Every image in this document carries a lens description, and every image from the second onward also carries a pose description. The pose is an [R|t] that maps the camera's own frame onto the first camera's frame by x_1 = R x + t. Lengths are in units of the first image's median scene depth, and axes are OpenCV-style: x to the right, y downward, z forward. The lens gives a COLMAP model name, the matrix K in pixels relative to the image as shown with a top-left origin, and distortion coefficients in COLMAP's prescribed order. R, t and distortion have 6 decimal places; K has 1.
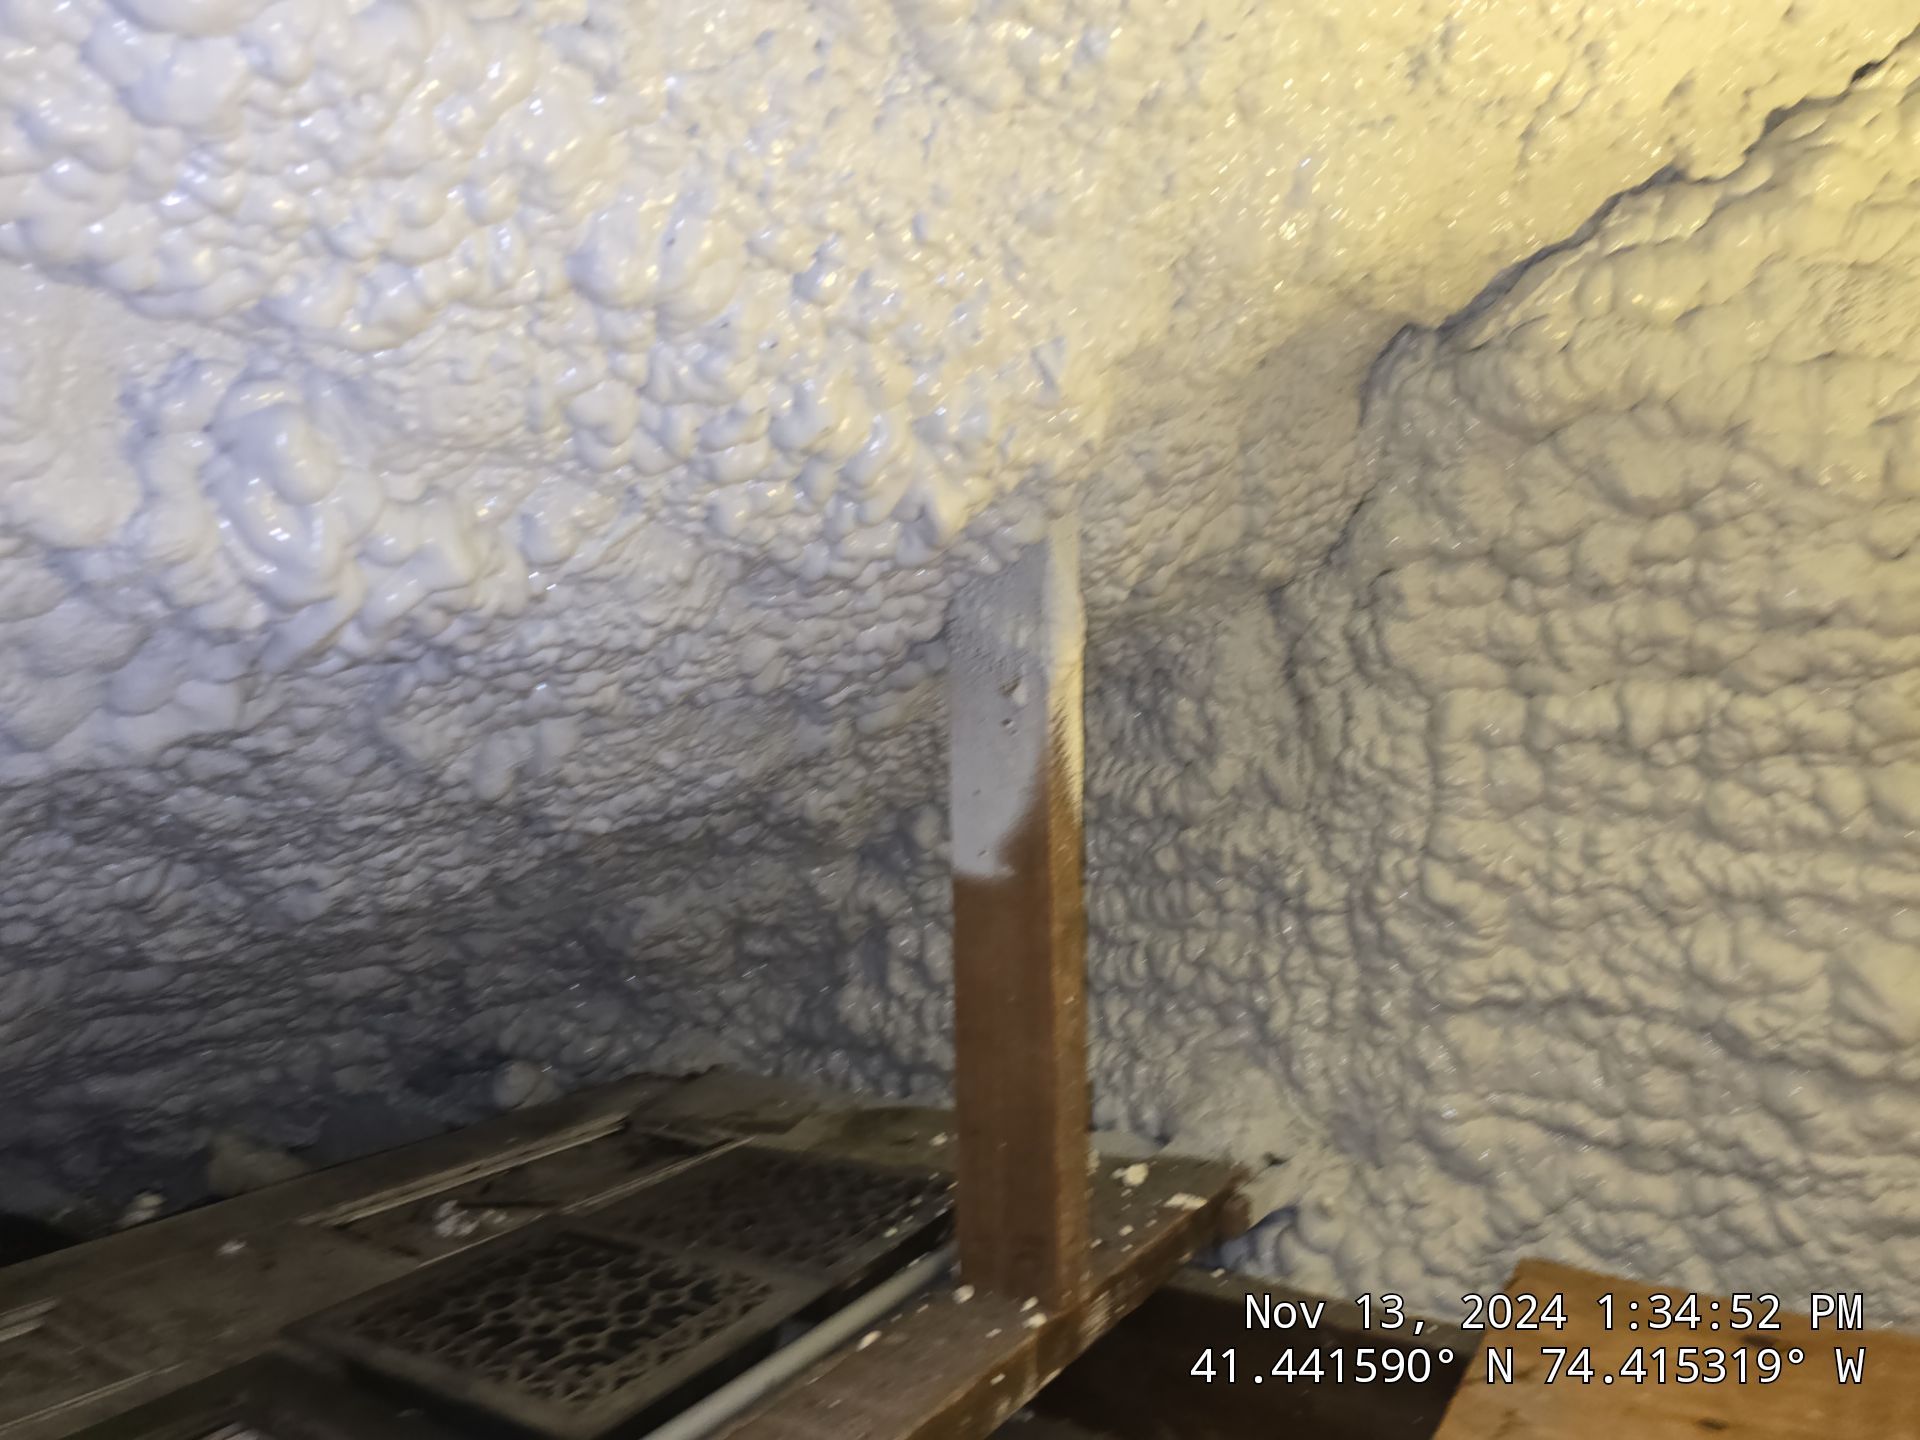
lens RADIAL K [[1301.4, 0, 979.1], [0, 1301.4, 722.8], [0, 0, 1]] dist [0.075089, -0.073788]
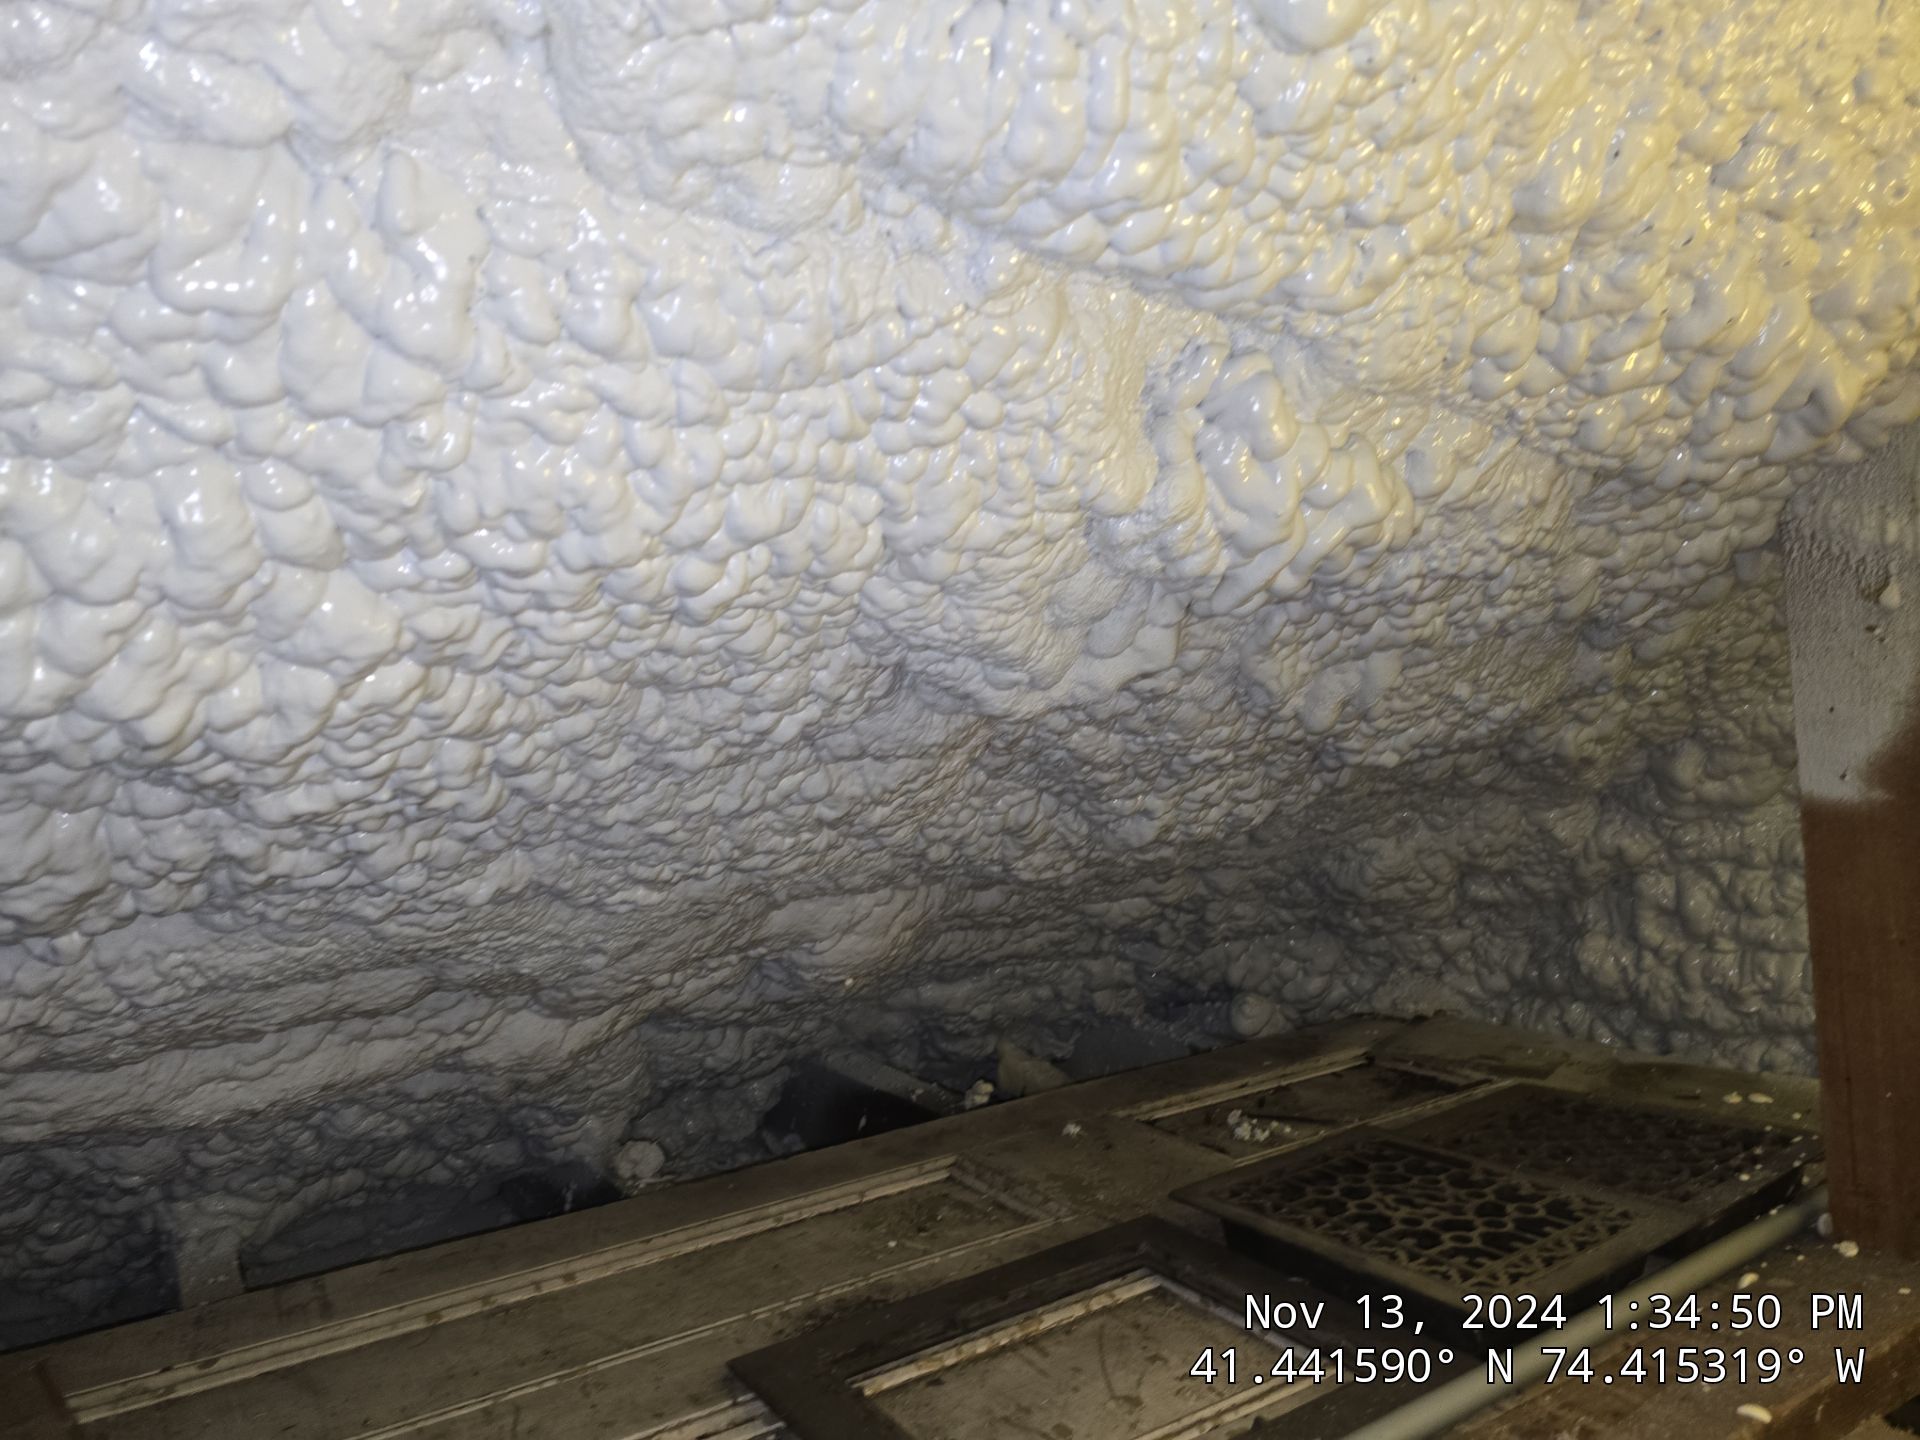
lens RADIAL K [[1308.4, 0, 978.0], [0, 1308.4, 724.3], [0, 0, 1]] dist [0.083194, -0.085511]
pose [[0.907965, -0.040922, -0.417043, -0.136991], [0.051235, 0.998595, 0.013560, 0.018482], [0.415902, -0.033680, 0.908785, -0.080205]]
